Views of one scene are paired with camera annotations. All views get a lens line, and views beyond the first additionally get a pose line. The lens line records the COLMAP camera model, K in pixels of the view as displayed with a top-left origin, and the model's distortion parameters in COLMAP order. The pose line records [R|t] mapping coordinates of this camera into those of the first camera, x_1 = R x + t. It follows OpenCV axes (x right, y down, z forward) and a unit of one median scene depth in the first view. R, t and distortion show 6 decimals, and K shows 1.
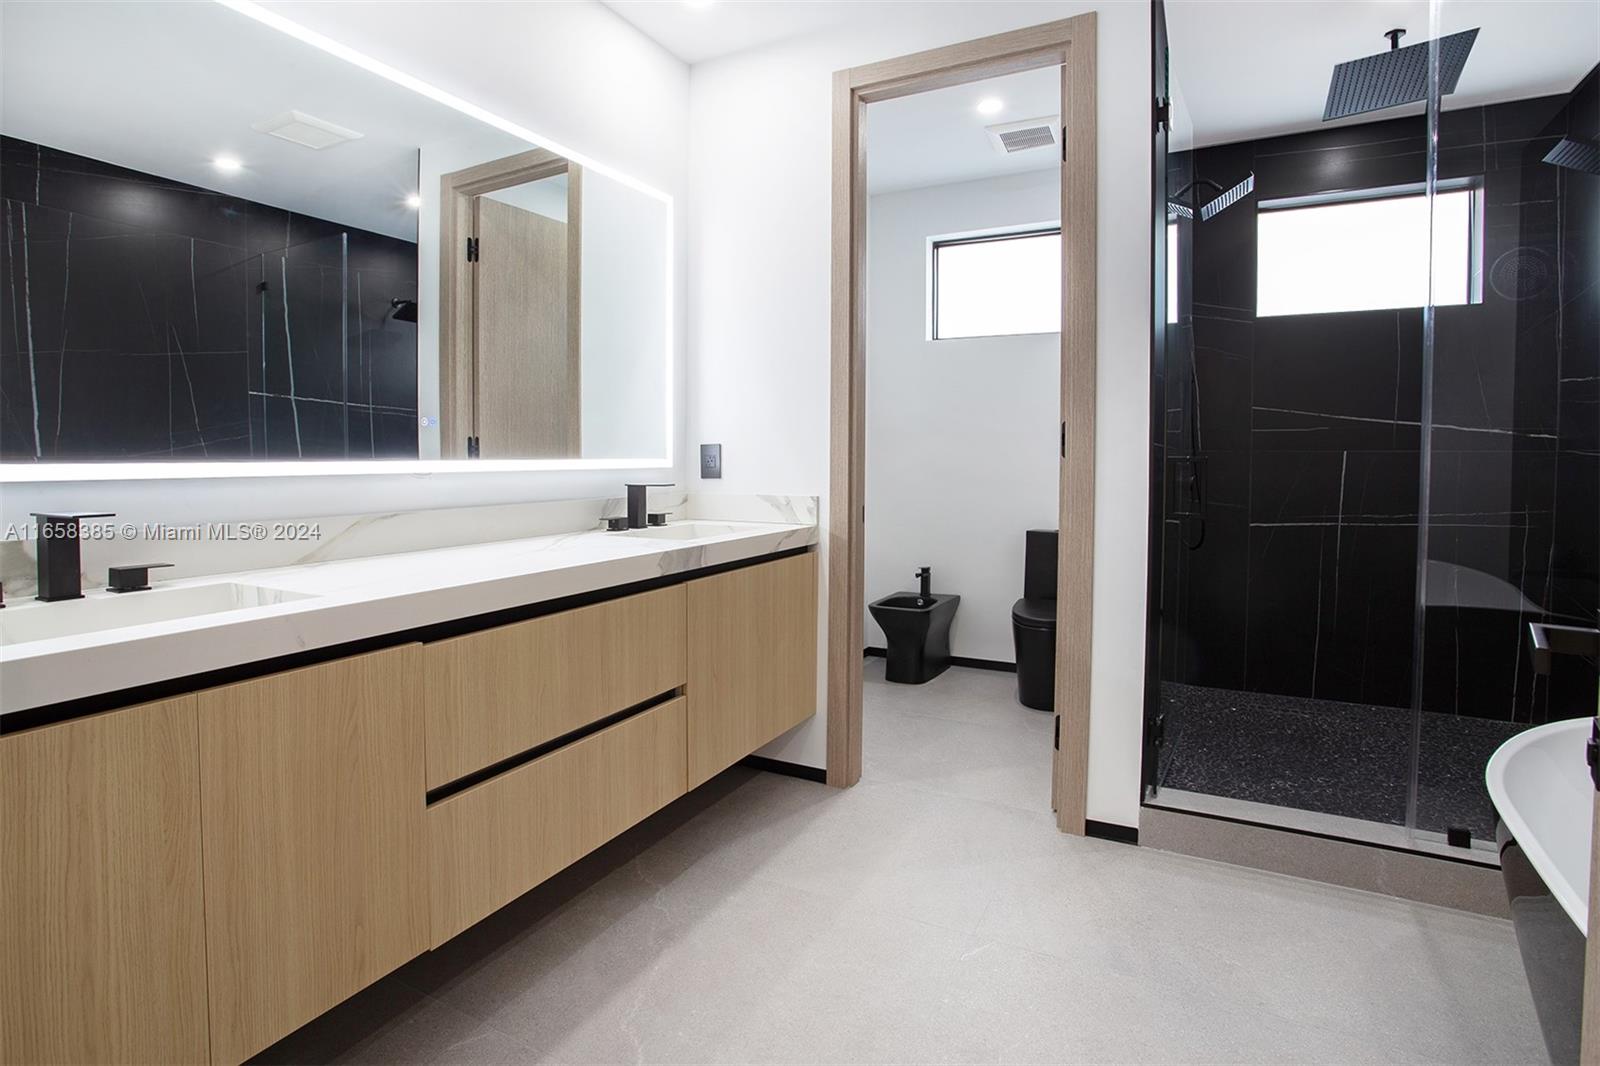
lens RADIAL K [[851.1, 0, 796.8], [0, 851.1, 485.5], [0, 0, 1]] dist [-0.078074, 0.033910]
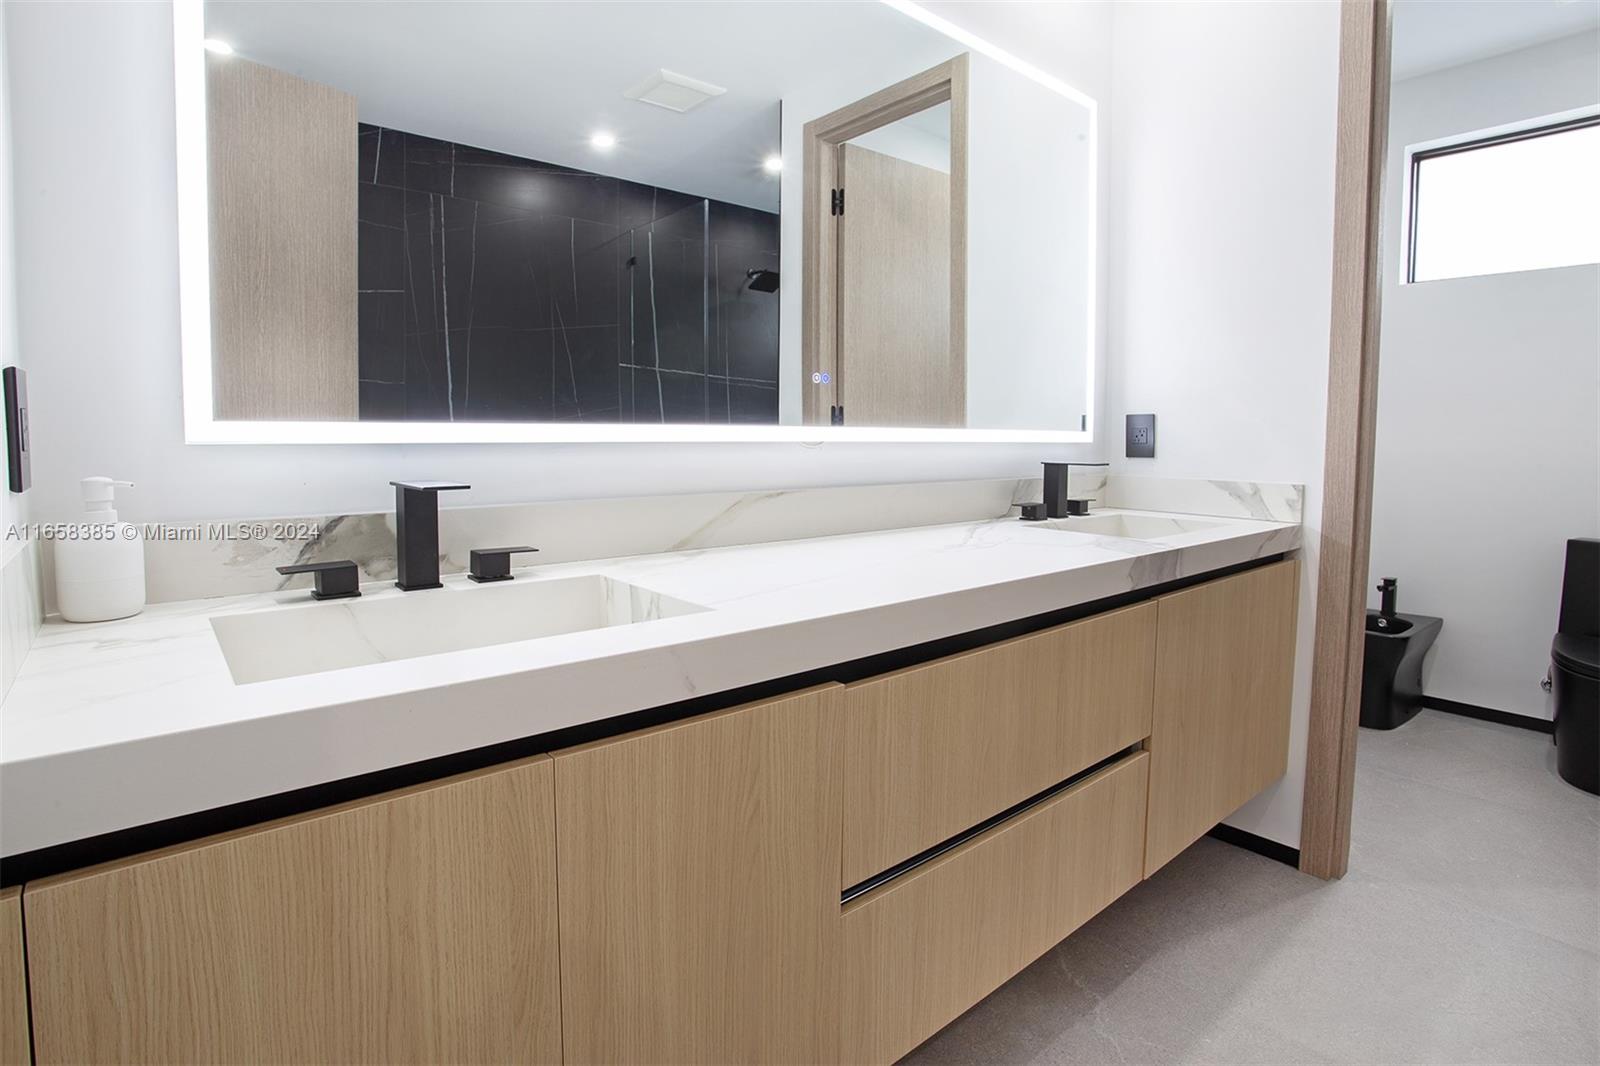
lens RADIAL K [[815.1, 0, 830.1], [0, 815.1, 515.8], [0, 0, 1]] dist [-0.080545, 0.044133]
pose [[0.946011, 0.044241, -0.321100, -0.140852], [-0.023030, 0.997312, 0.069558, 0.000894], [0.323315, -0.058408, 0.944487, 0.208960]]
